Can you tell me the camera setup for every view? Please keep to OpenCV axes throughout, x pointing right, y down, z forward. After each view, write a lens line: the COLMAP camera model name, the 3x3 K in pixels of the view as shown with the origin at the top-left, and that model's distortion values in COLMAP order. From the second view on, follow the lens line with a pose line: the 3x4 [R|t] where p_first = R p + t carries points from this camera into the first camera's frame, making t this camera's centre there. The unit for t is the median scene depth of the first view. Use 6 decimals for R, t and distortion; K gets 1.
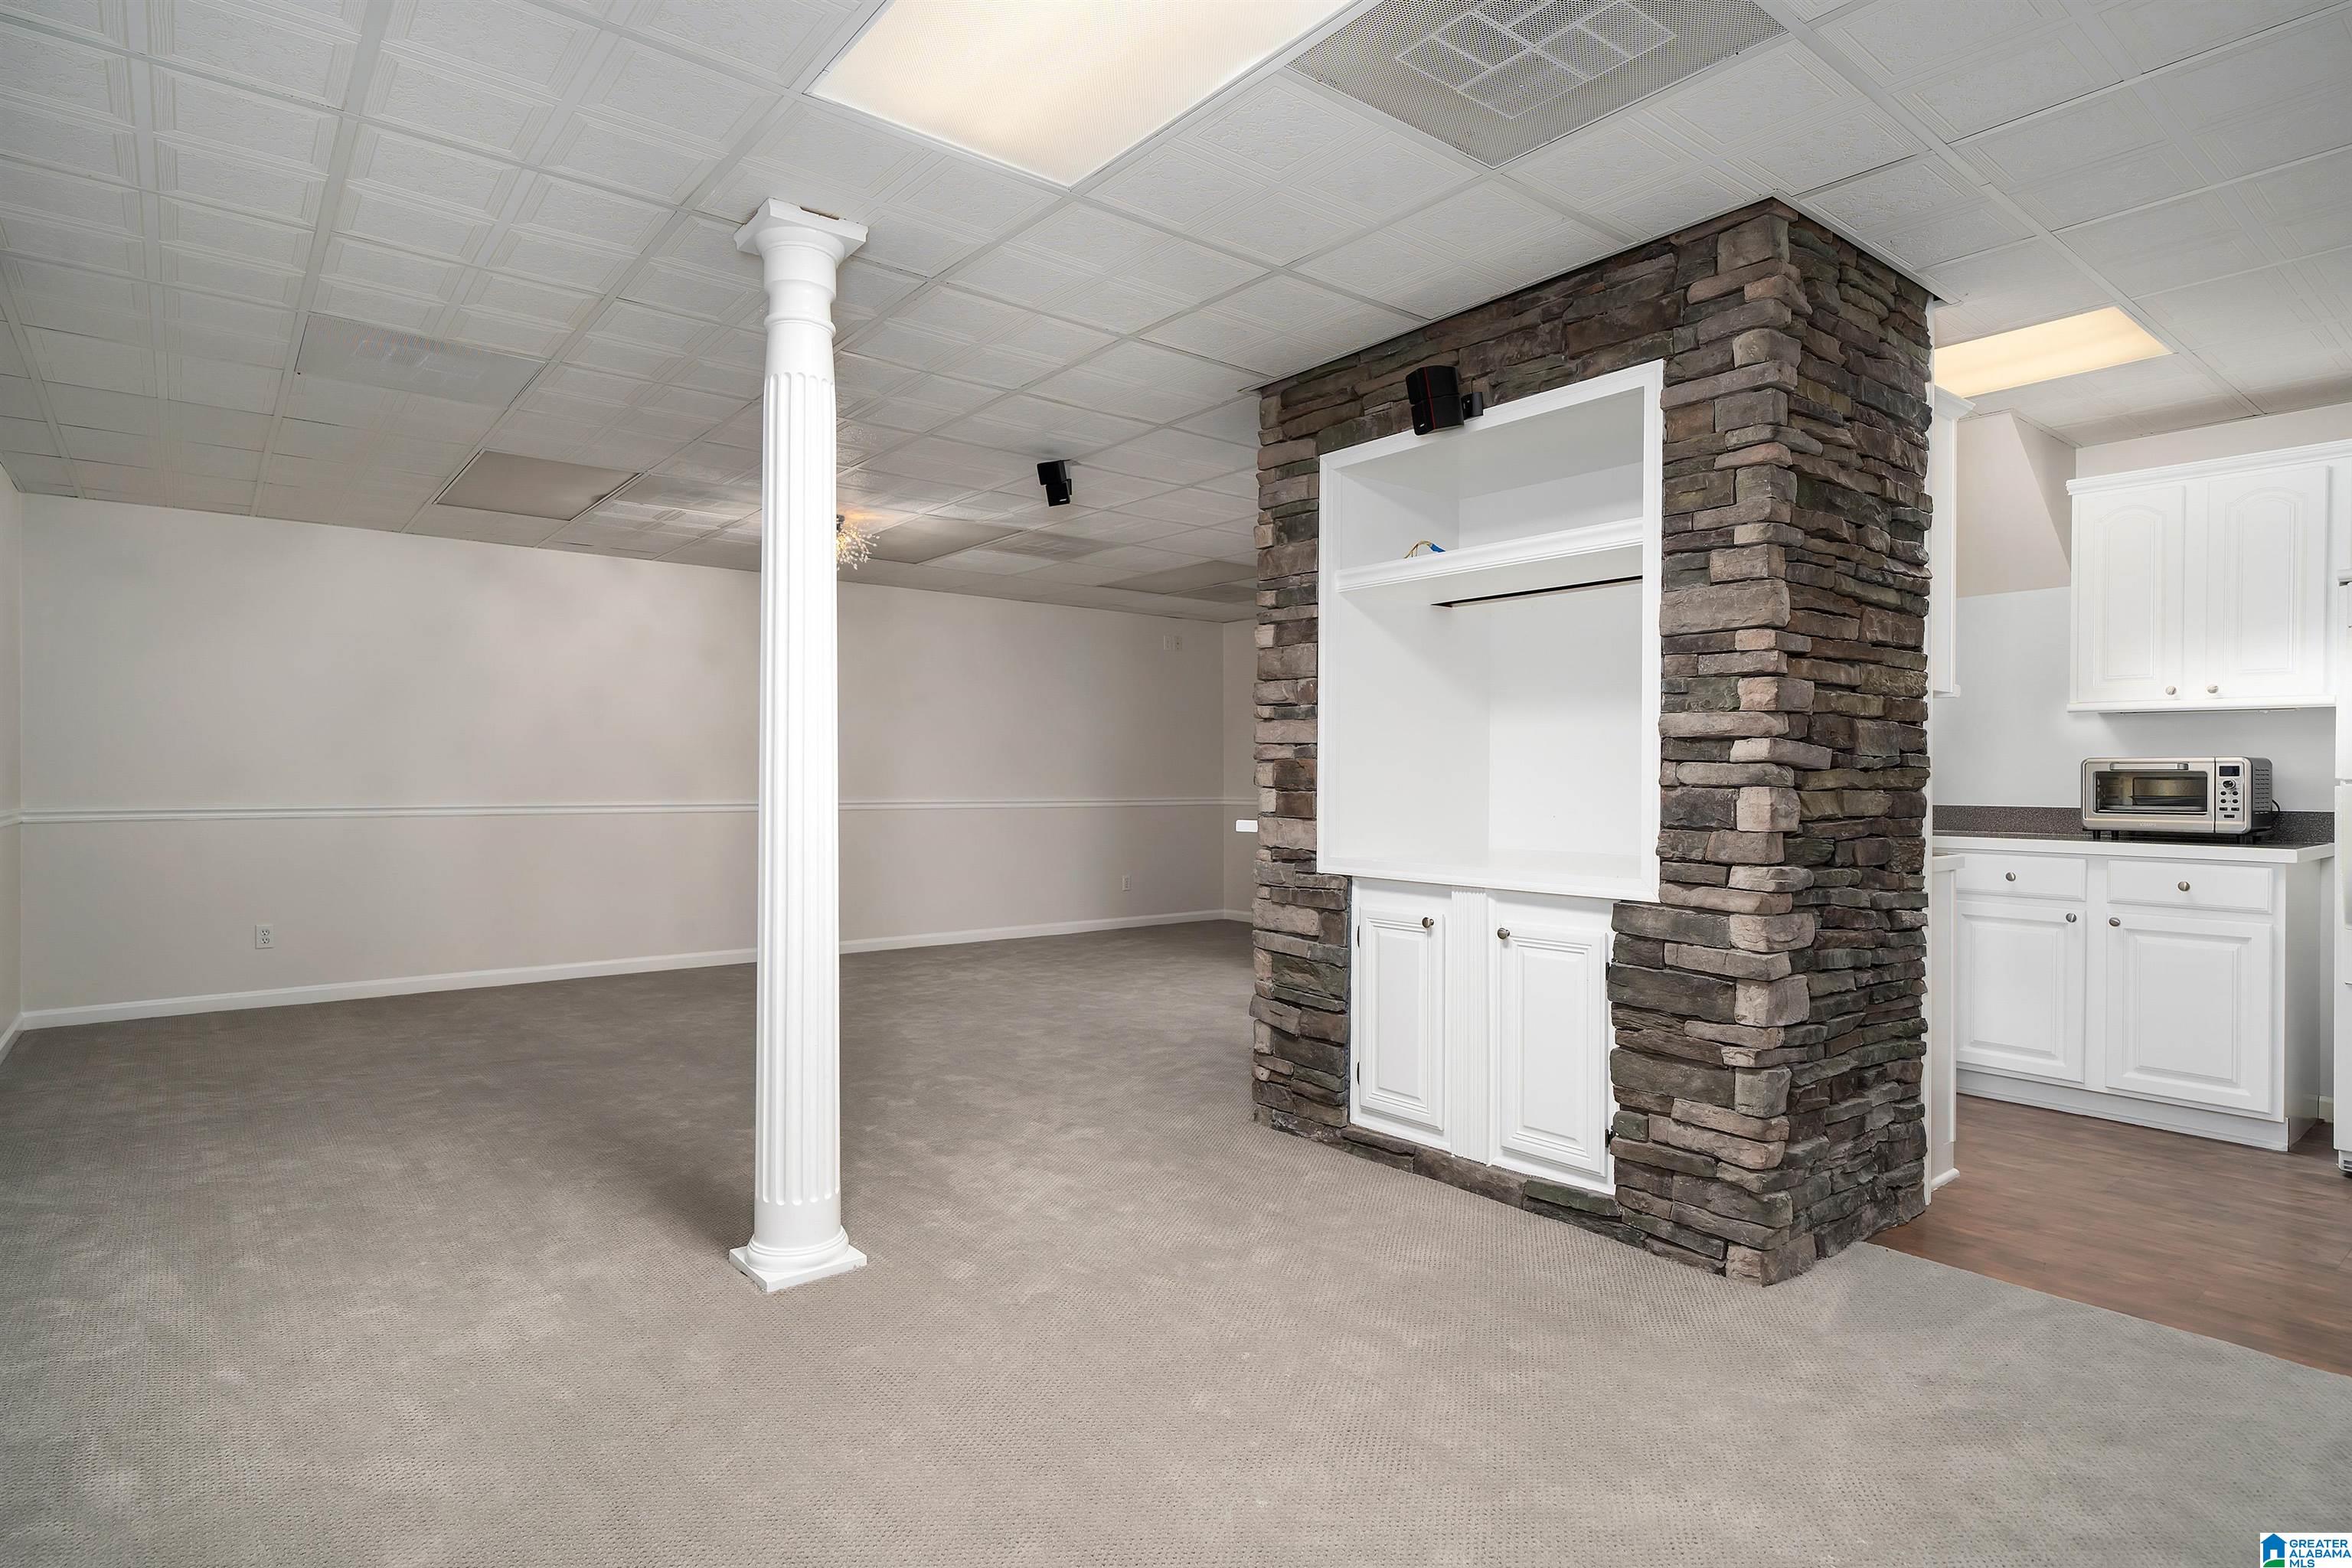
lens RADIAL K [[1206.8, 0, 1176.0], [0, 1206.8, 784.0], [0, 0, 1]] dist [0.004663, 0.000865]
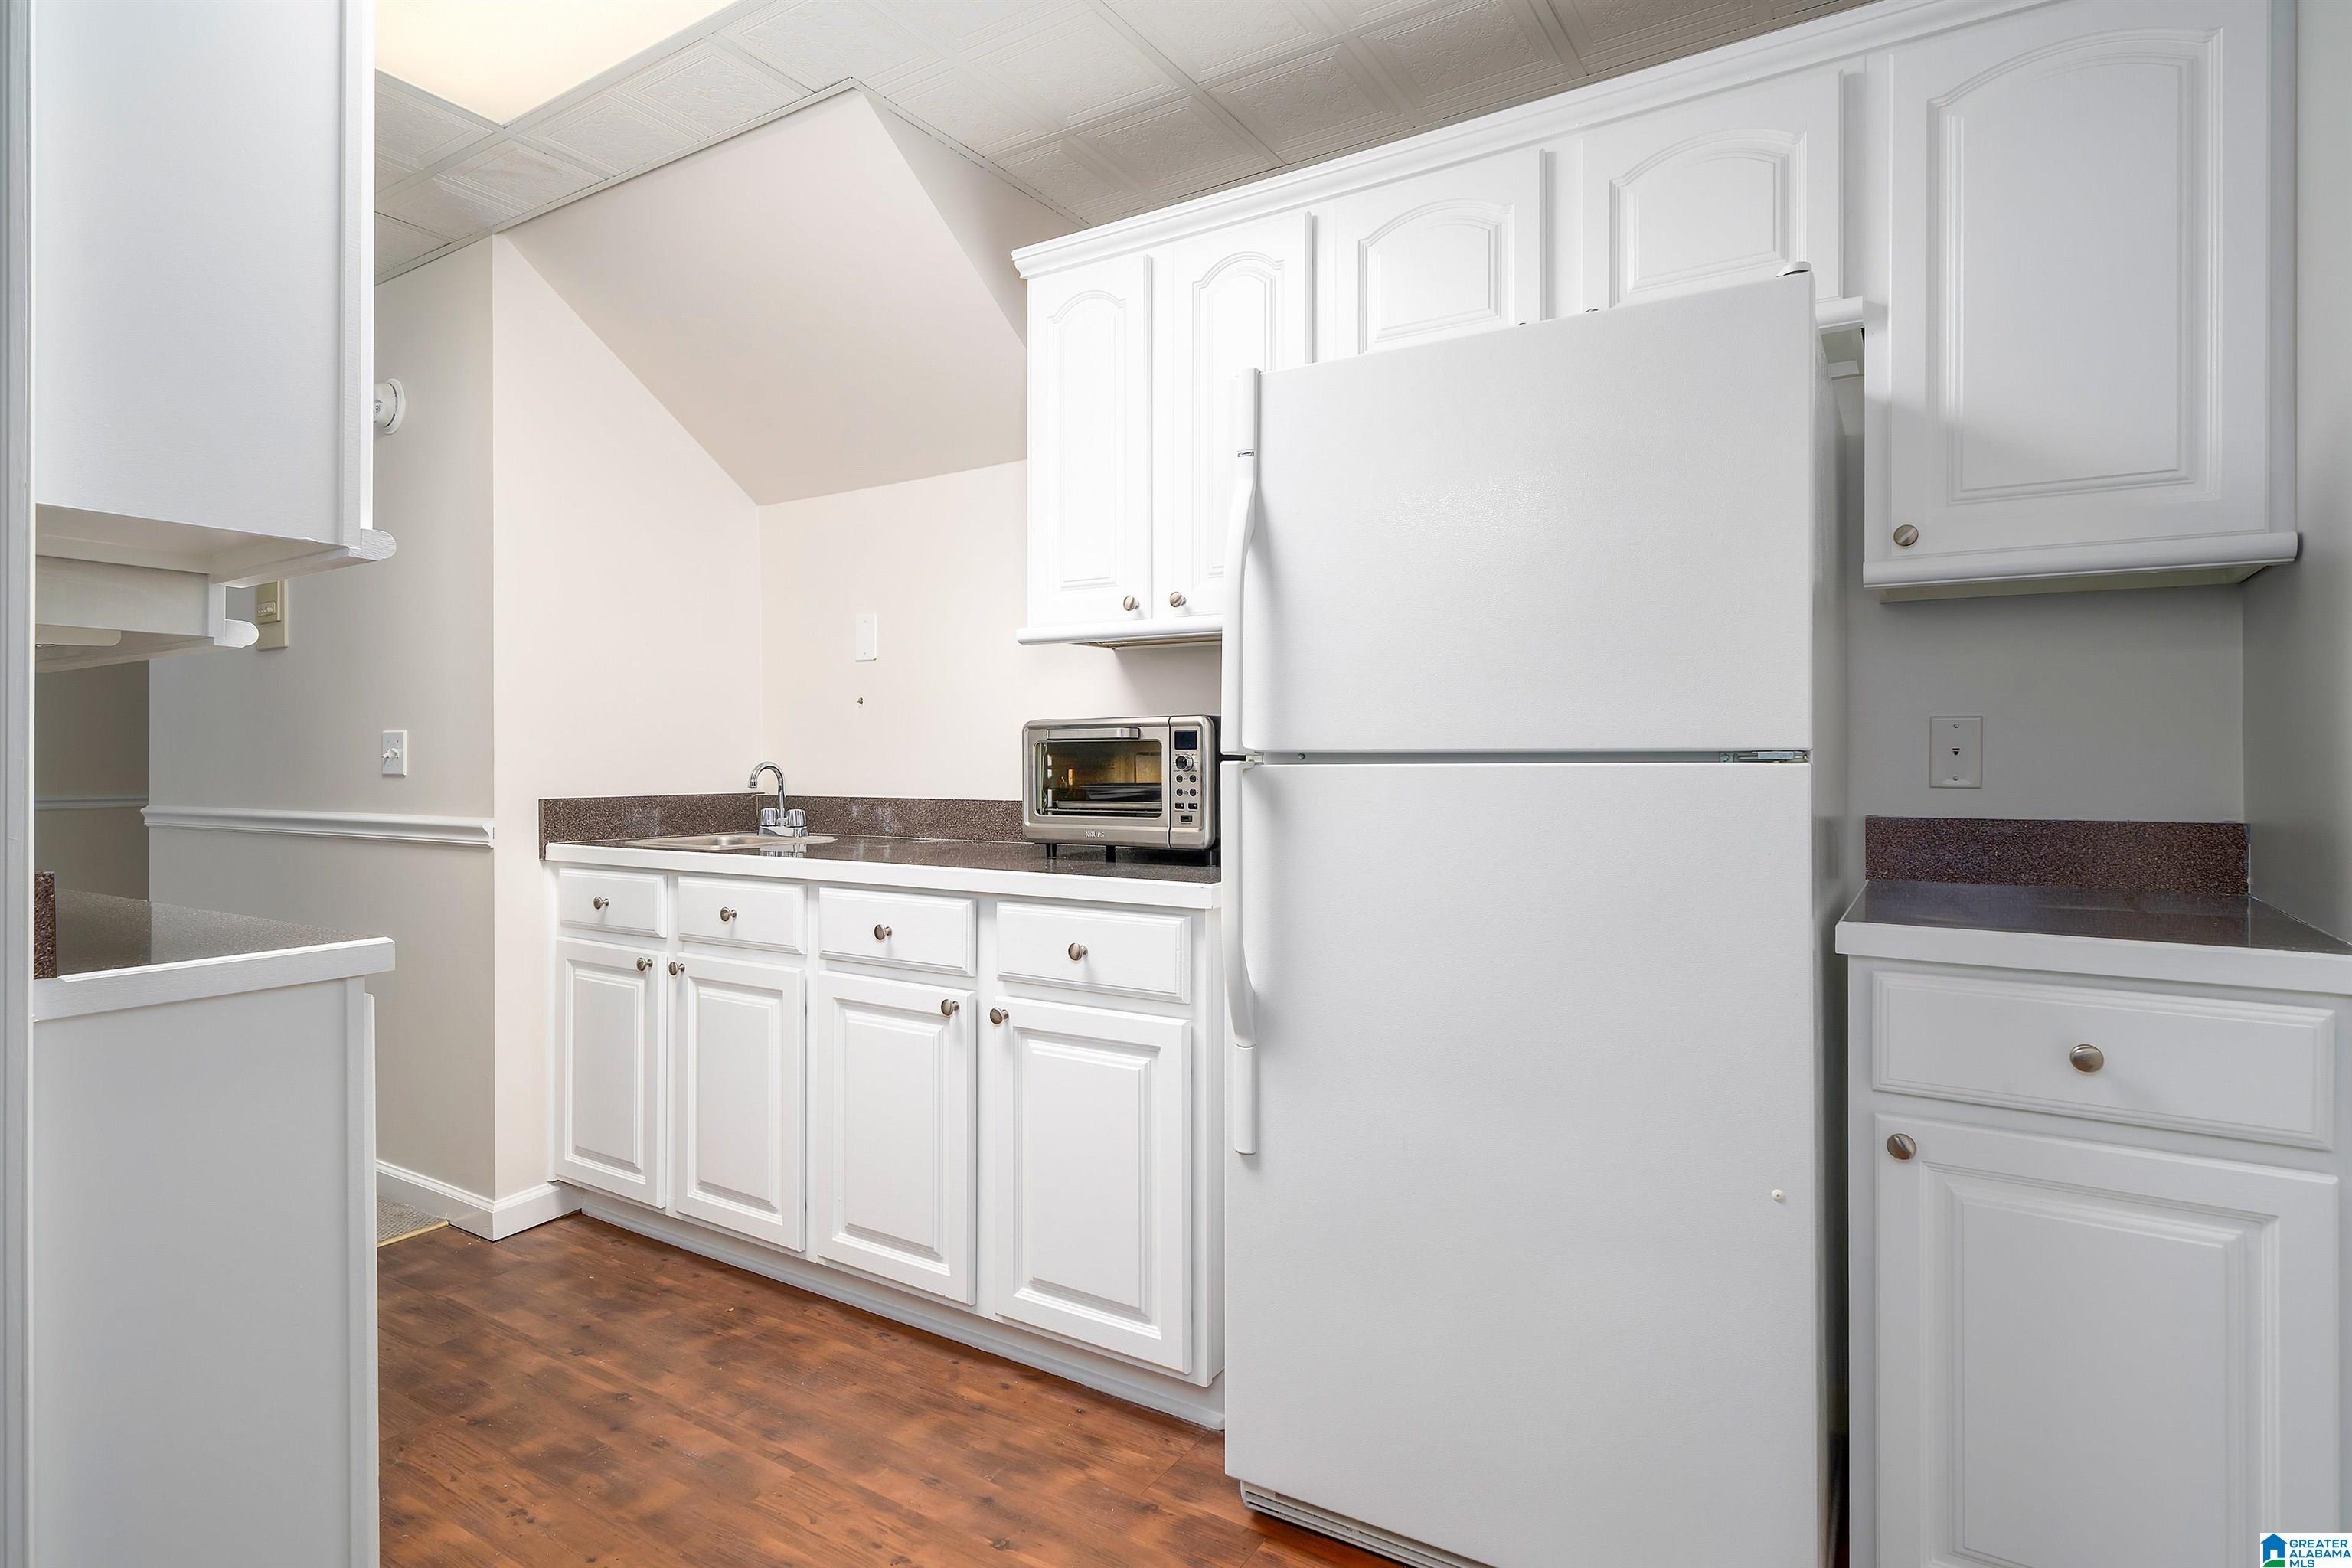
lens RADIAL K [[1206.8, 0, 1176.0], [0, 1206.8, 784.0], [0, 0, 1]] dist [0.004663, 0.000865]
pose [[0.944501, -0.004576, 0.328476, 0.675517], [0.004604, 0.999989, 0.000694, 0.009784], [-0.328476, 0.000857, 0.944512, 0.462128]]
